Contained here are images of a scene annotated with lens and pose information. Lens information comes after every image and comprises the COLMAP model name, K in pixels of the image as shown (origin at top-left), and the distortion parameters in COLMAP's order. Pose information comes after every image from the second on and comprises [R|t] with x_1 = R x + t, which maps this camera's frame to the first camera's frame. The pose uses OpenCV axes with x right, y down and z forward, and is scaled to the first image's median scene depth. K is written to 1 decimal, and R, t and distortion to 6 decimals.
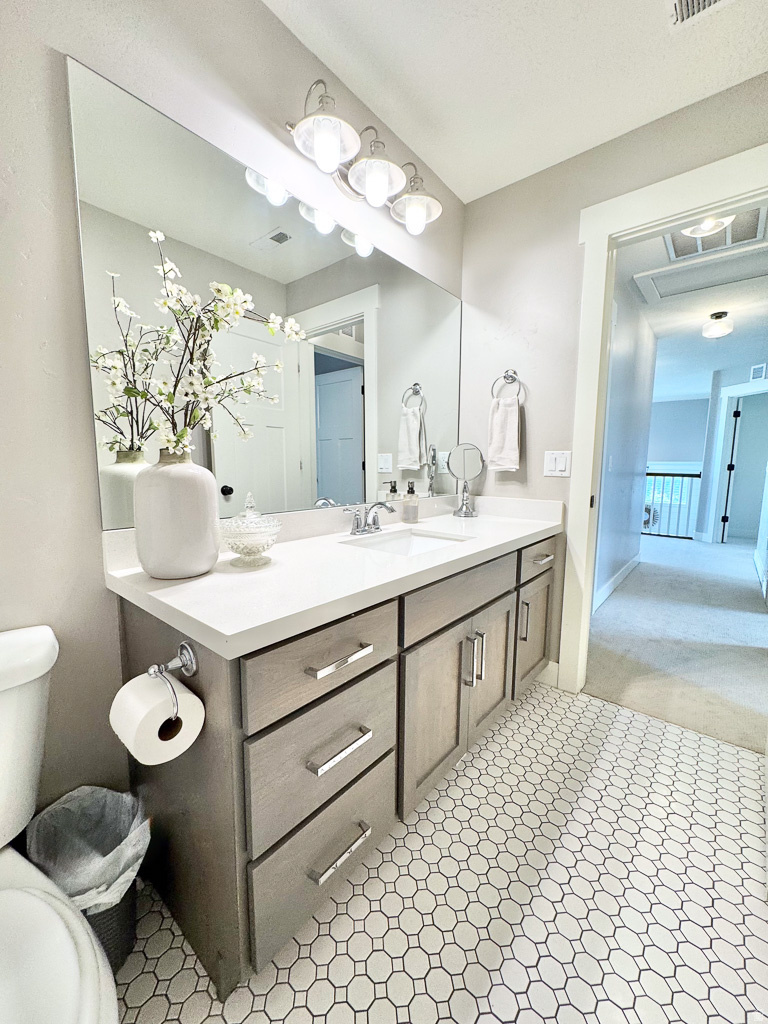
lens RADIAL K [[416.8, 0, 387.9], [0, 416.8, 511.1], [0, 0, 1]] dist [0.019795, 0.000184]
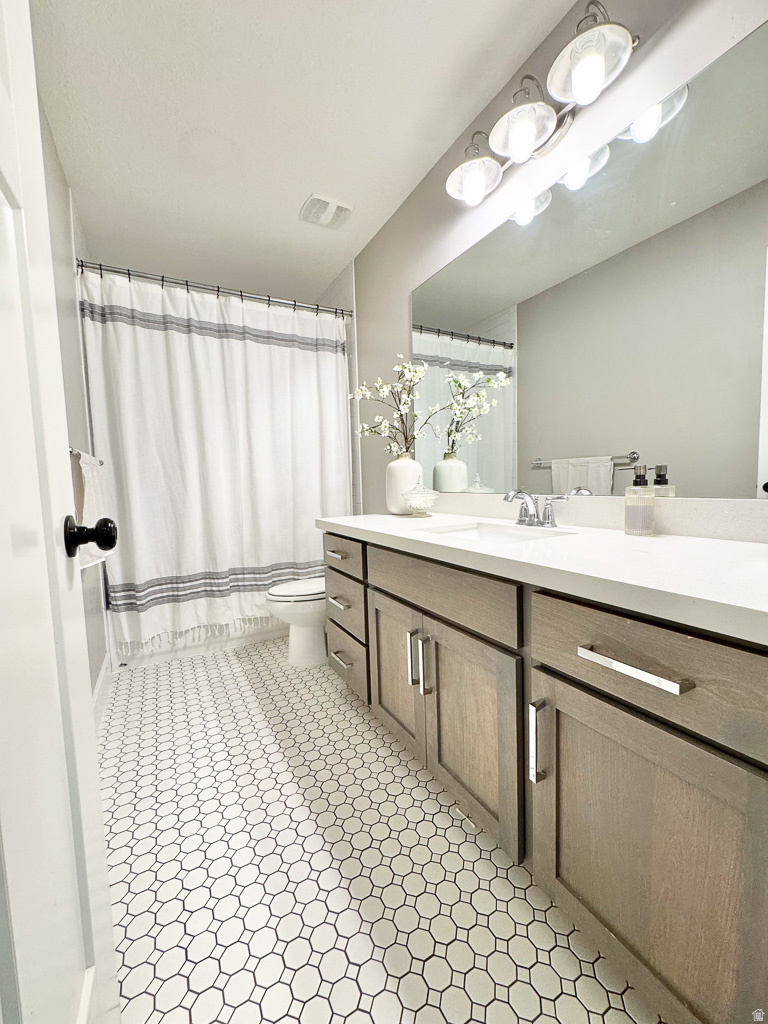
lens RADIAL K [[416.8, 0, 387.9], [0, 416.8, 511.1], [0, 0, 1]] dist [0.019795, 0.000184]
pose [[-0.357928, 0.076649, -0.930598, 1.117861], [-0.090774, 0.989048, 0.116377, -0.067227], [0.929326, 0.126129, -0.347051, 1.300364]]
